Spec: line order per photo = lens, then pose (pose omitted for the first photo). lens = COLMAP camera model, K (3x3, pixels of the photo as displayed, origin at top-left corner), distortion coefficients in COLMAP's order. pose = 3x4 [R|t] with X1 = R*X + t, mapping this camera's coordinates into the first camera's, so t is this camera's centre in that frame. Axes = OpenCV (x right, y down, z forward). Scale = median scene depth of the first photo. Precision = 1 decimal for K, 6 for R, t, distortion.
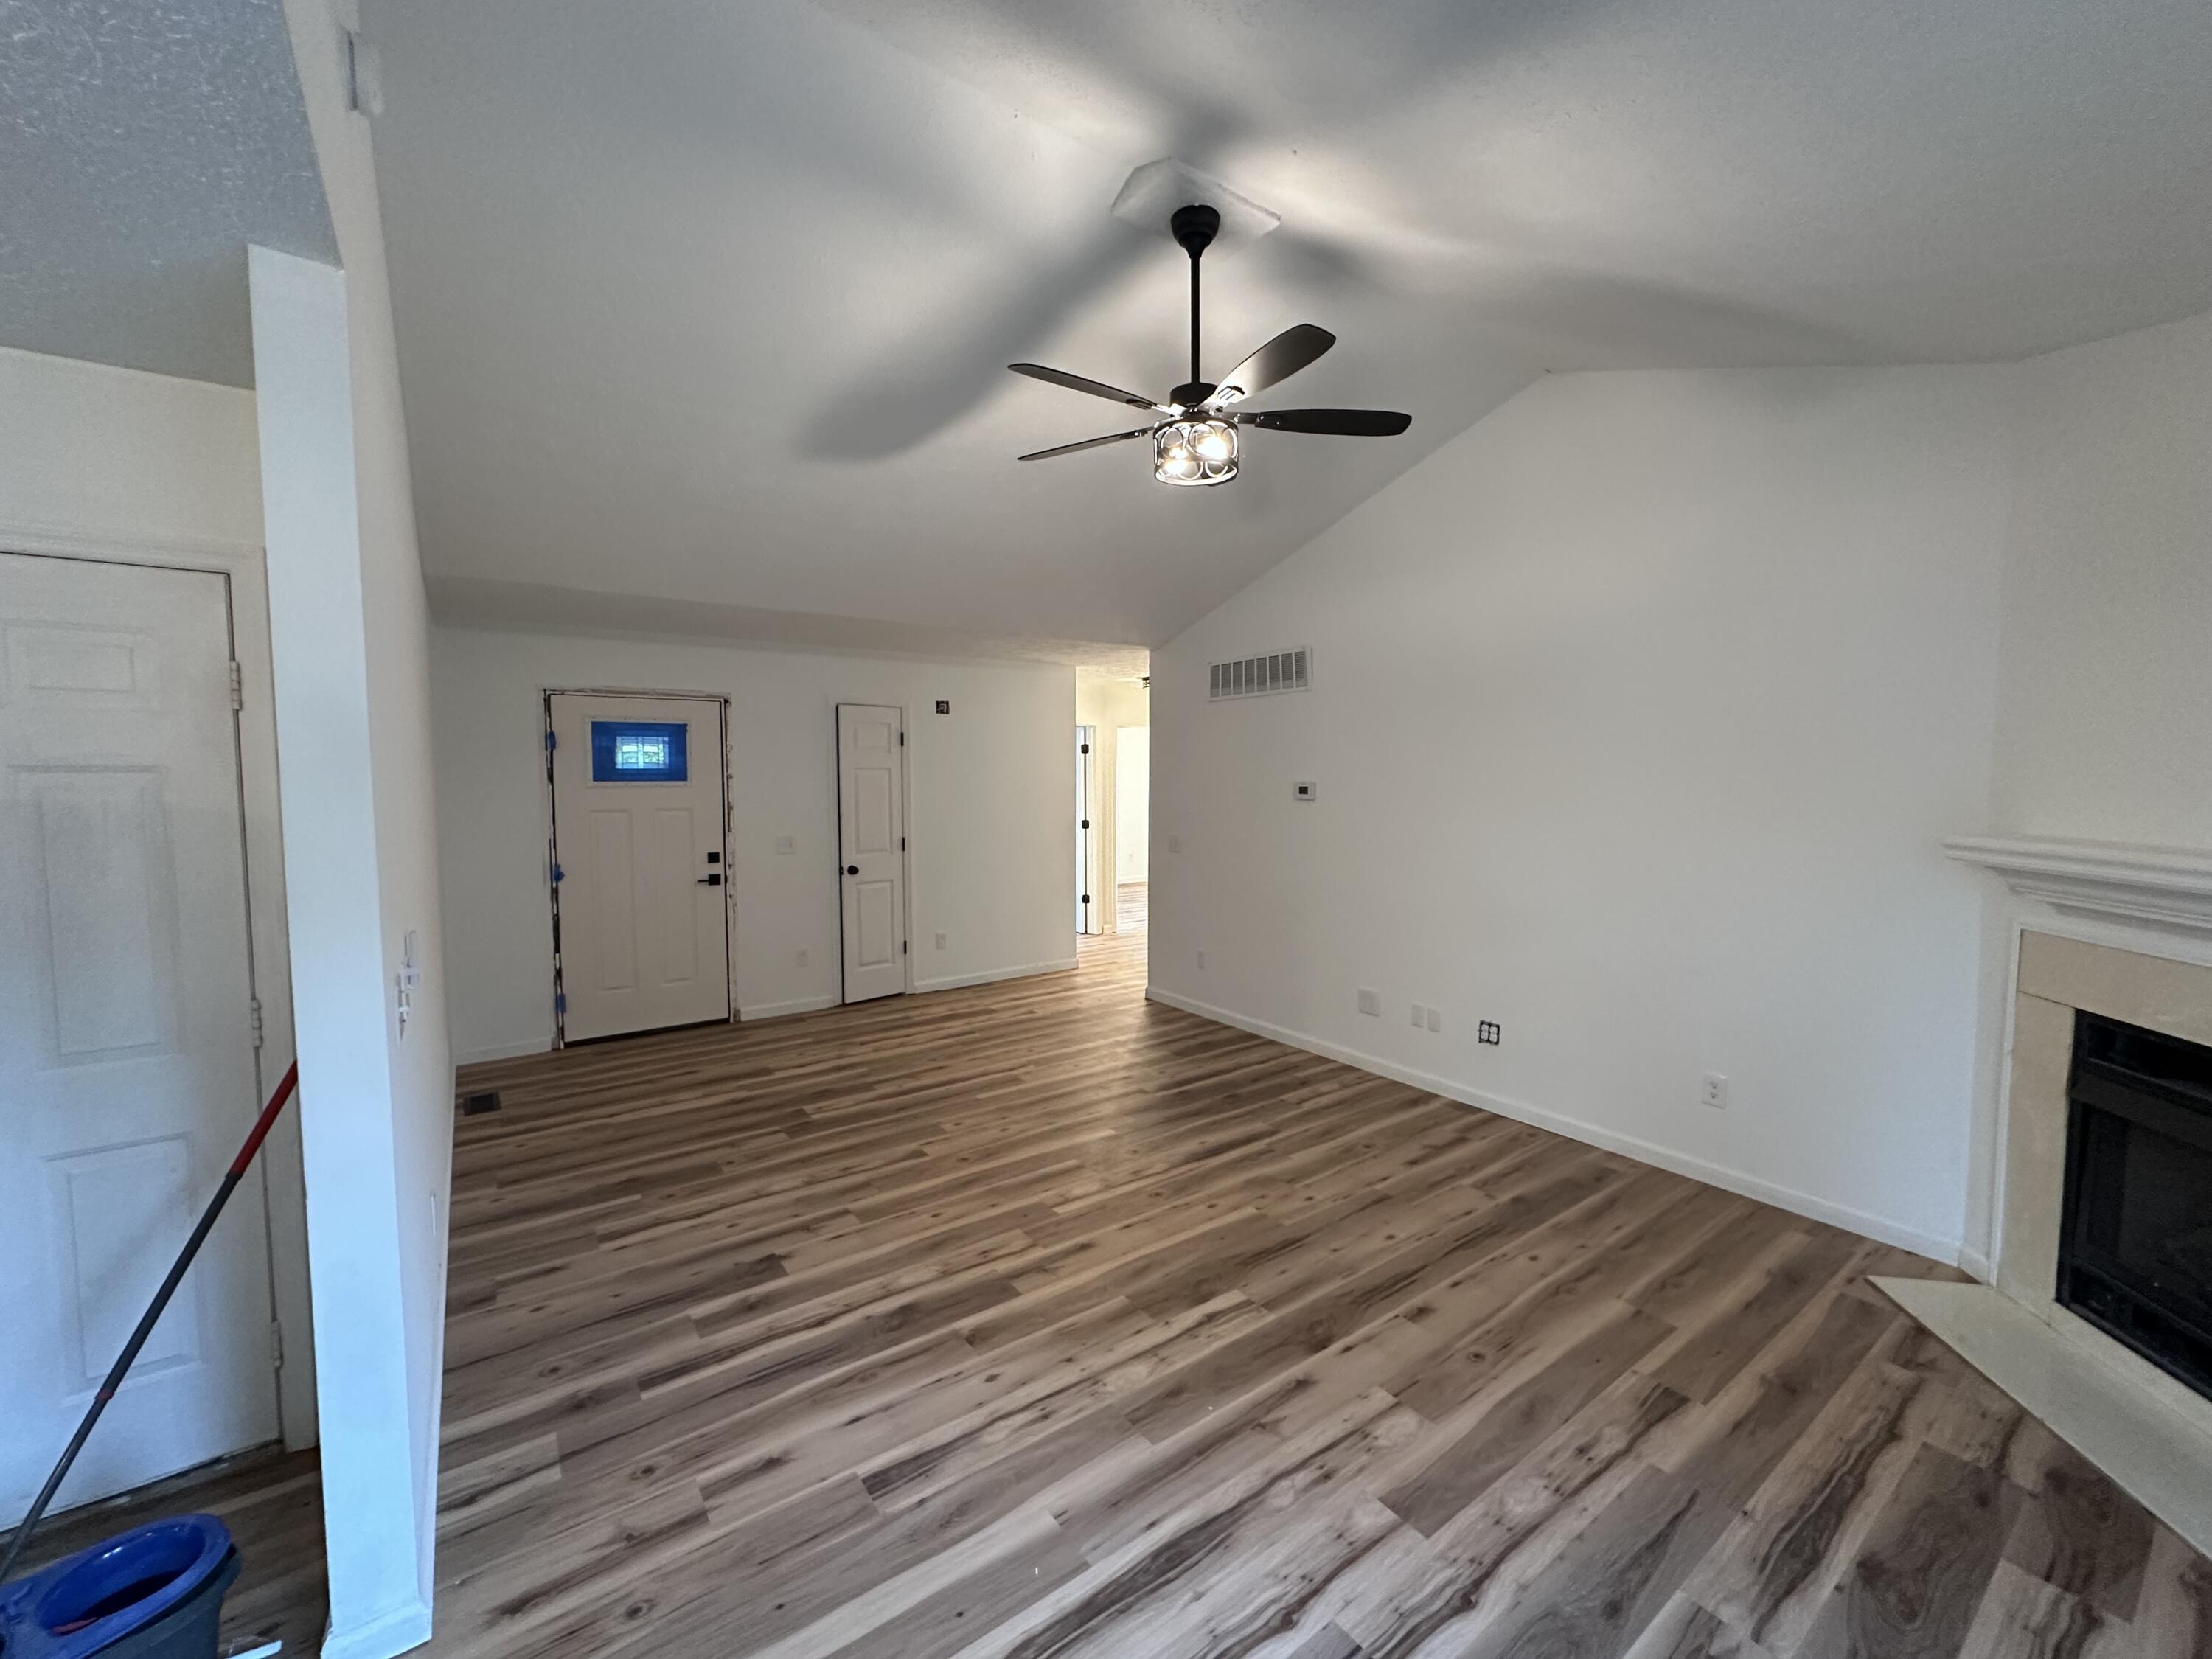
lens RADIAL K [[884.1, 0, 1103.6], [0, 884.1, 835.5], [0, 0, 1]] dist [-0.003559, 0.000701]
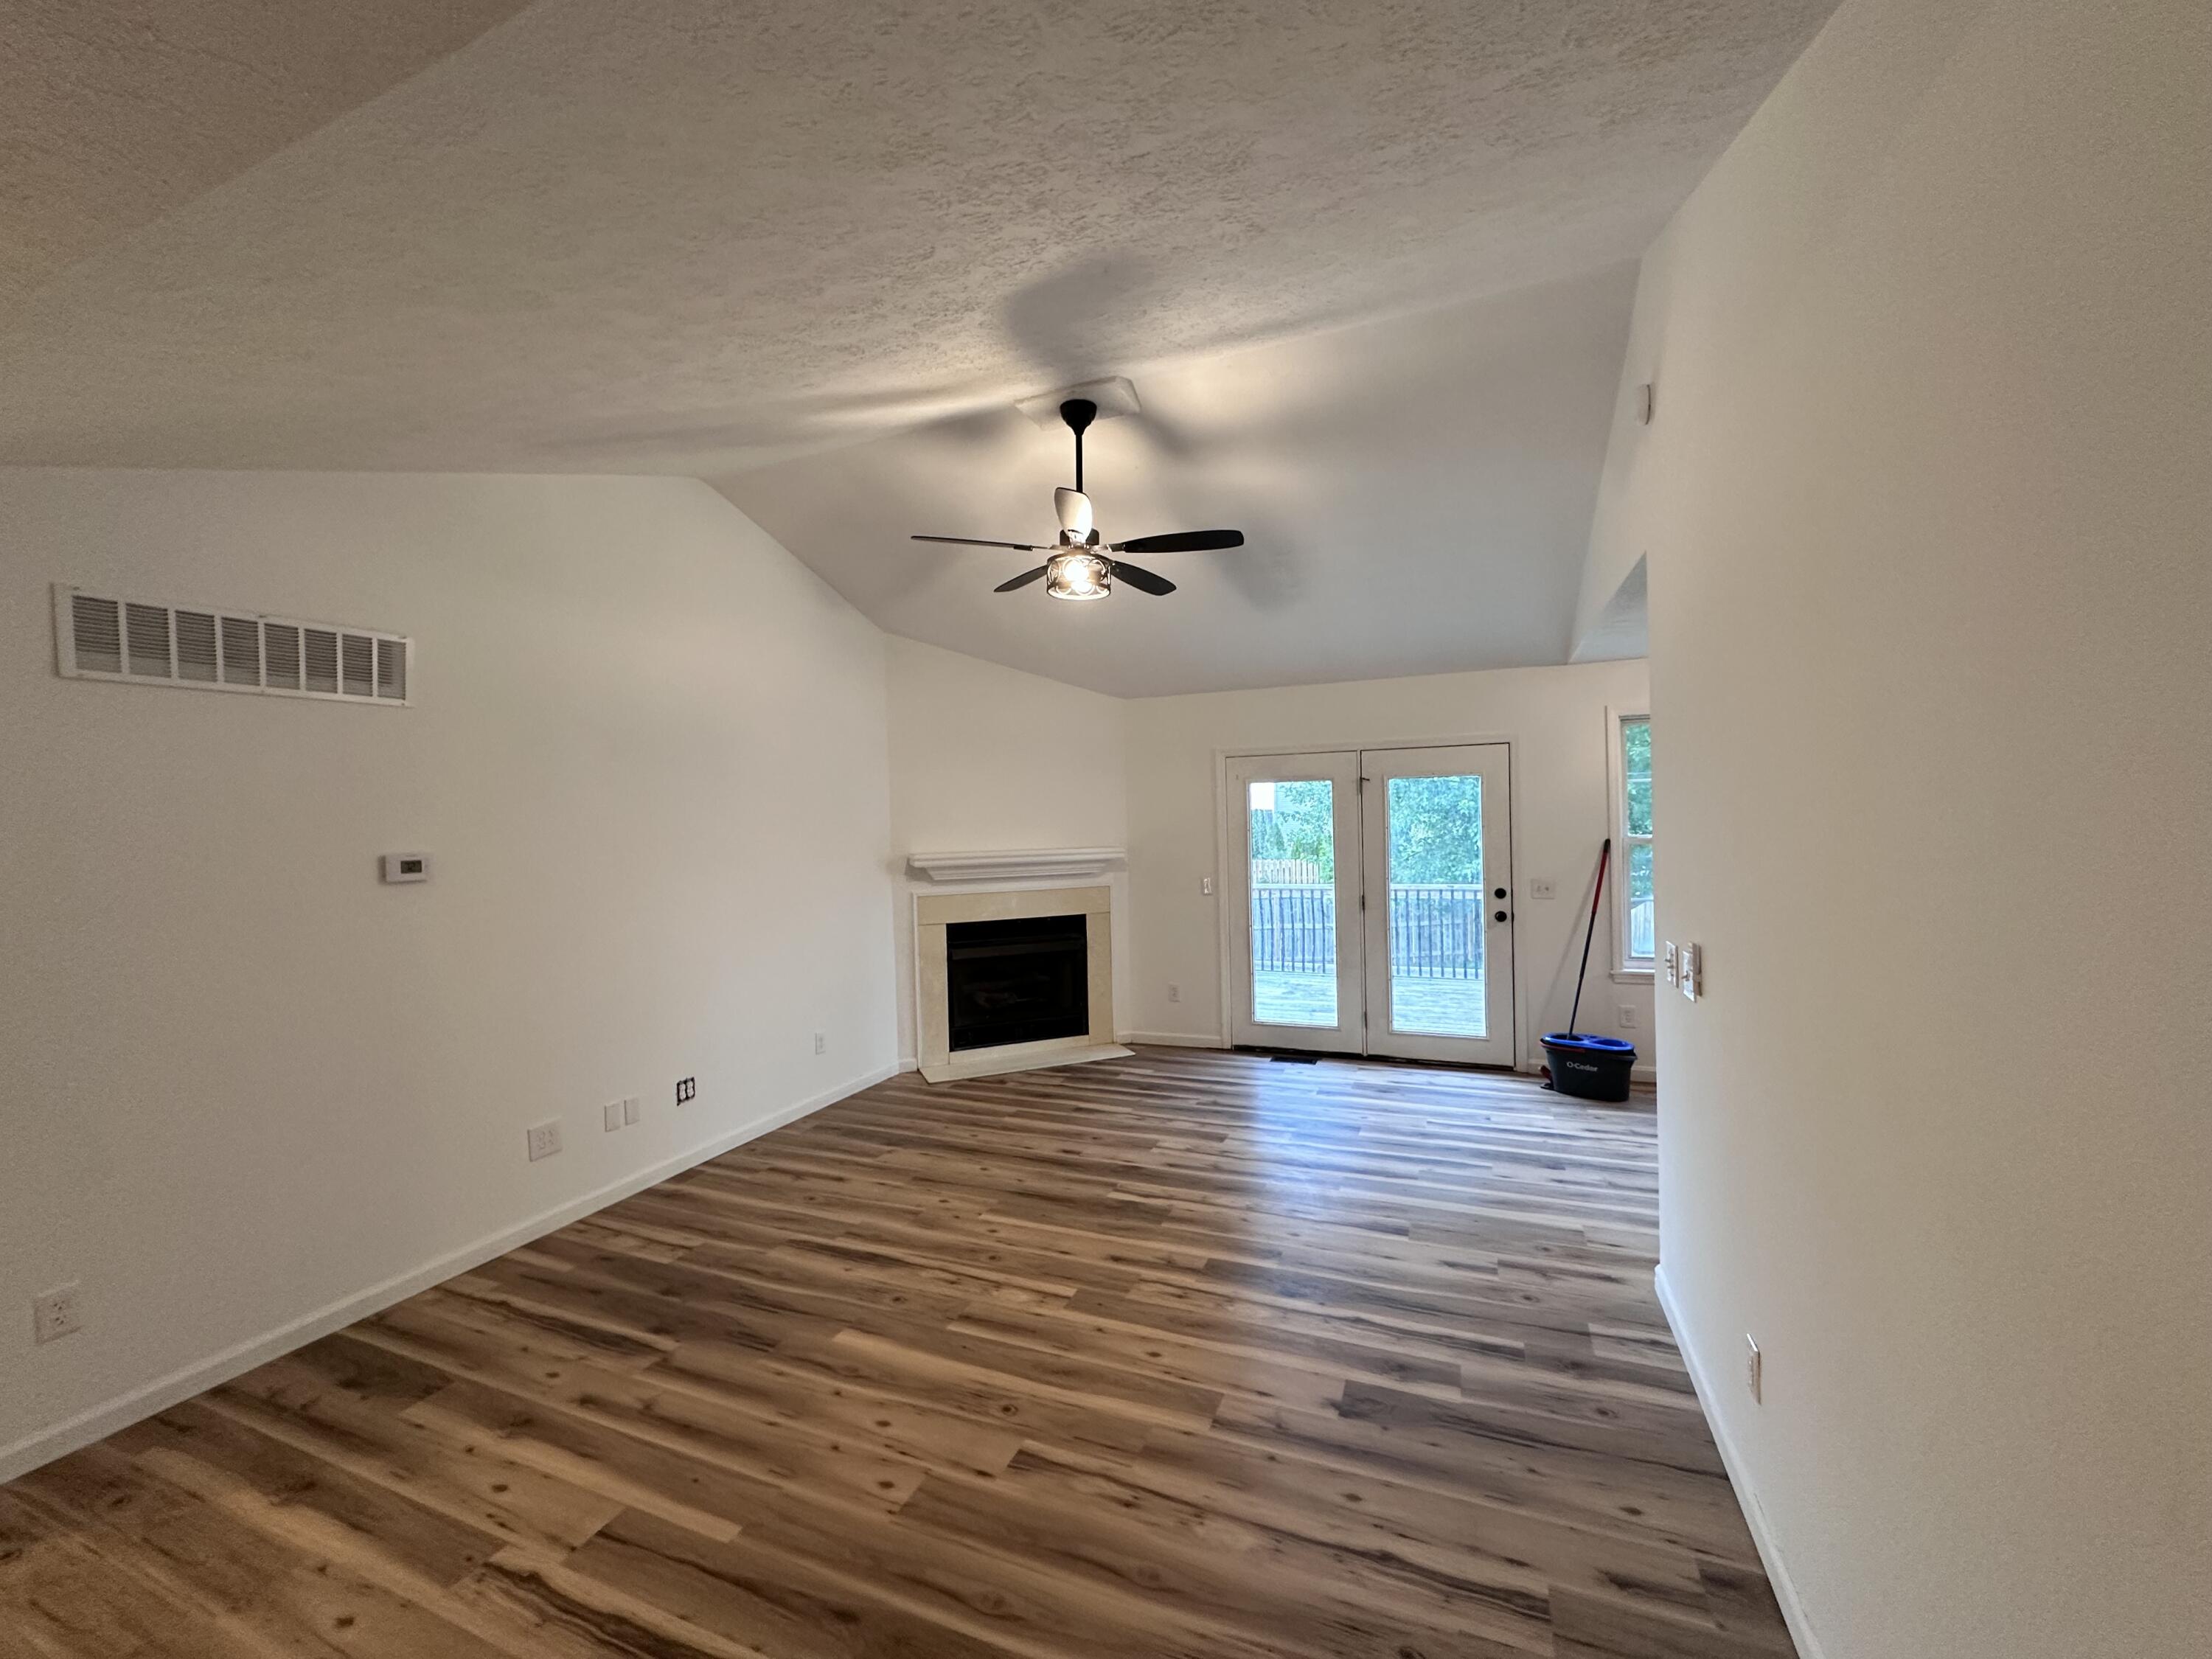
lens RADIAL K [[884.1, 0, 1106.0], [0, 884.1, 833.7], [0, 0, 1]] dist [-0.003559, 0.000701]
pose [[-0.528378, 0.001132, 0.849008, -0.920736], [0.087905, 0.994698, 0.053381, -0.106816], [-0.844446, 0.102837, -0.525676, 1.513976]]
